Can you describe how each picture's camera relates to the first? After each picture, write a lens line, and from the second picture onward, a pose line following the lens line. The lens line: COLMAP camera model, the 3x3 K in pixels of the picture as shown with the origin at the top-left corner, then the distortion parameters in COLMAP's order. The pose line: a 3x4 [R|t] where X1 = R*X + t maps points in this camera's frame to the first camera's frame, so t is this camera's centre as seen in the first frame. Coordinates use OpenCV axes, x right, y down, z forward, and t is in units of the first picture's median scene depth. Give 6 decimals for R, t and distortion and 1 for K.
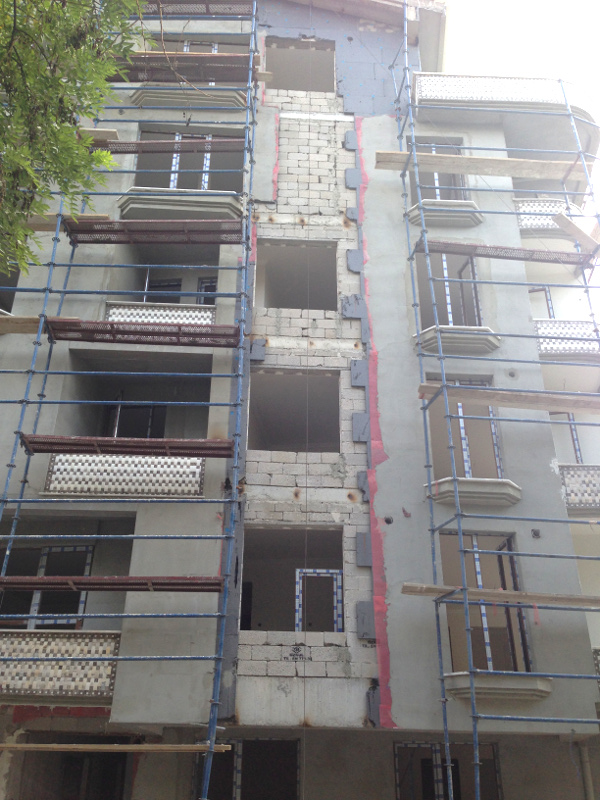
lens RADIAL K [[725.2, 0, 294.7], [0, 725.2, 401.9], [0, 0, 1]] dist [0.066611, -0.086057]
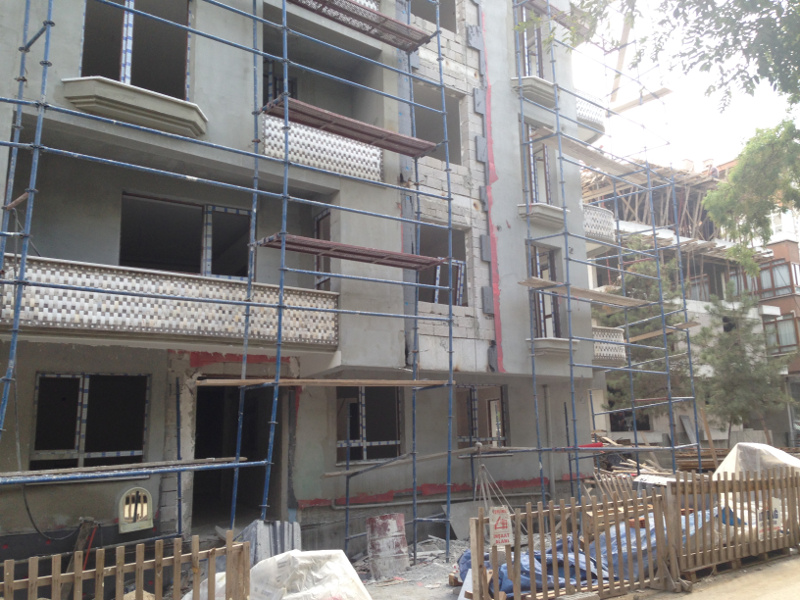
lens RADIAL K [[725.2, 0, 387.3], [0, 725.2, 312.5], [0, 0, 1]] dist [0.066611, -0.086057]
pose [[0.801393, 0.062803, 0.594831, -0.799904], [-0.232374, 0.949047, 0.212867, 0.076949], [-0.551154, -0.308814, 0.775154, 0.060631]]
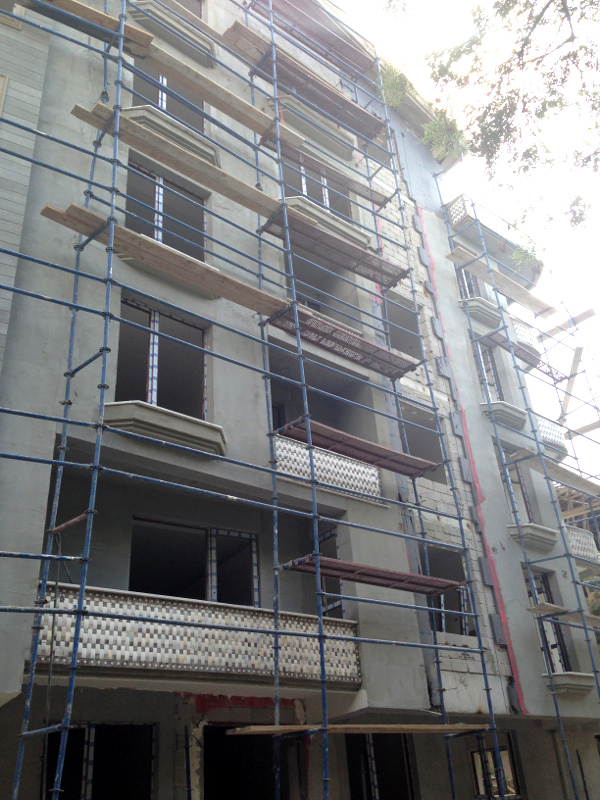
lens RADIAL K [[725.2, 0, 273.6], [0, 725.2, 407.2], [0, 0, 1]] dist [0.066611, -0.086057]
pose [[0.793465, 0.238700, 0.559853, -0.933802], [-0.219686, 0.970192, -0.102299, 0.138308], [-0.567584, -0.041821, 0.822253, 0.202843]]
